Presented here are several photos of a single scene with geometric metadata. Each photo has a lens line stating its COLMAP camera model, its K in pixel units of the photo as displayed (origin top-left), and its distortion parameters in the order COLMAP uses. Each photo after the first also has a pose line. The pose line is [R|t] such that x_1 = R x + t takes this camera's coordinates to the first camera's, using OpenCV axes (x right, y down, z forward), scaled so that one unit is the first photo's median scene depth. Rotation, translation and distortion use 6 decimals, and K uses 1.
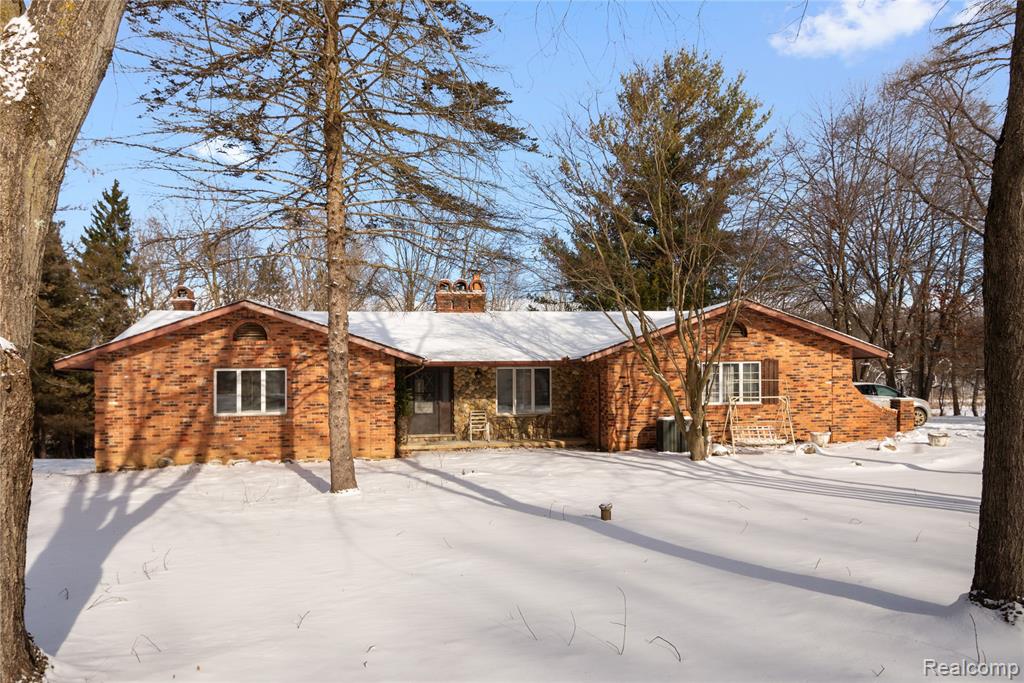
lens RADIAL K [[716.6, 0, 512.2], [0, 716.6, 346.0], [0, 0, 1]] dist [0.008058, 0.000382]
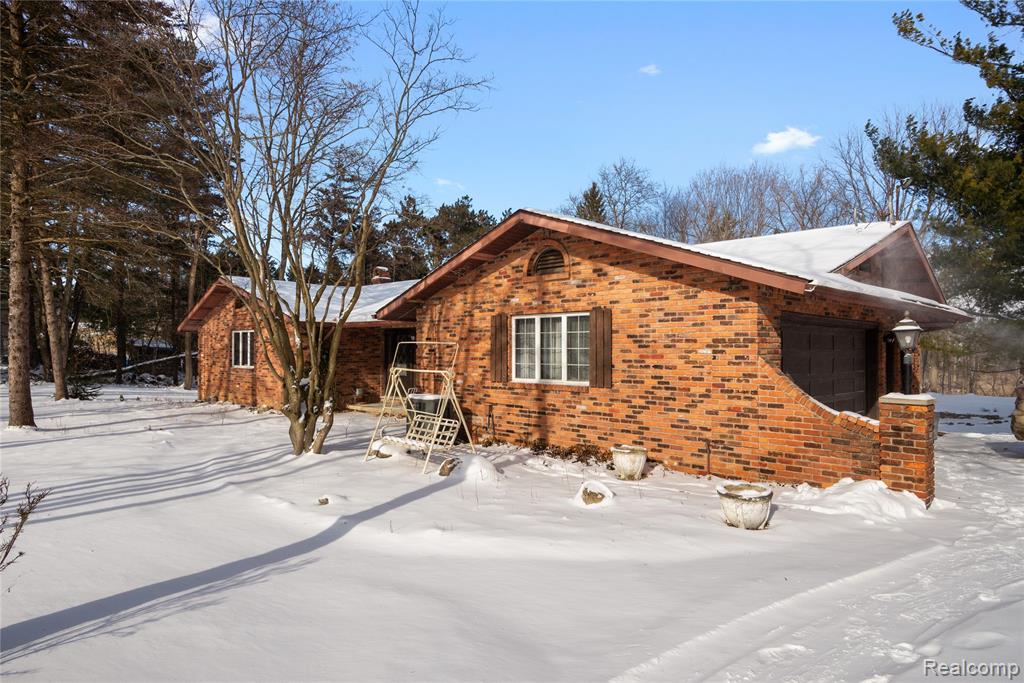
lens RADIAL K [[669.8, 0, 512.2], [0, 669.8, 338.8], [0, 0, 1]] dist [0.001169, -0.000231]
pose [[0.553696, -0.001146, -0.832718, 0.755978], [0.018189, 0.999777, 0.010718, 0.035616], [0.832520, -0.021081, 0.553594, 0.646595]]
